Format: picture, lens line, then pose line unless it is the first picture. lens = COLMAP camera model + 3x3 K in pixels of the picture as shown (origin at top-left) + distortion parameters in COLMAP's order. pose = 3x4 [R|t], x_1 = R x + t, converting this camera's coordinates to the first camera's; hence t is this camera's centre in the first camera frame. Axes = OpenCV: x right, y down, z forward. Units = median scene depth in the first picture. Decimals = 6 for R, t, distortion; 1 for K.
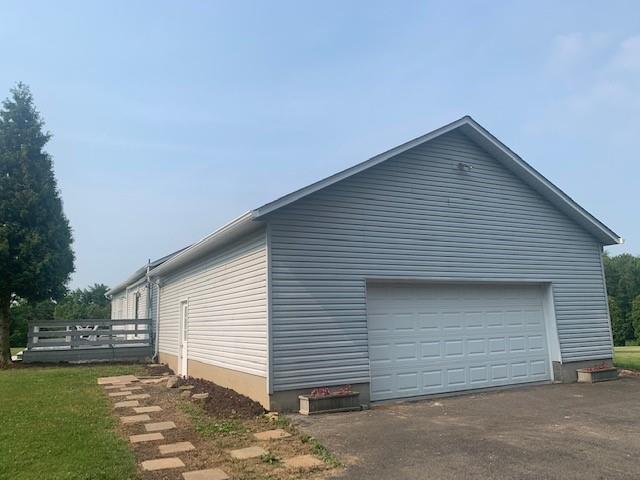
lens RADIAL K [[497.1, 0, 318.8], [0, 497.1, 242.4], [0, 0, 1]] dist [0.023163, -0.030524]
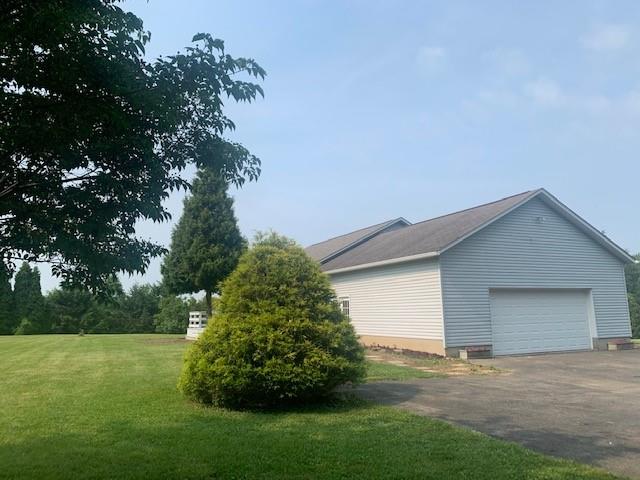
lens RADIAL K [[497.1, 0, 321.3], [0, 497.1, 237.3], [0, 0, 1]] dist [0.023163, -0.030524]
pose [[0.999663, 0.004968, -0.025498, -0.389737], [-0.004914, 0.999986, 0.002184, -0.089318], [0.025509, -0.002058, 0.999672, -0.672093]]
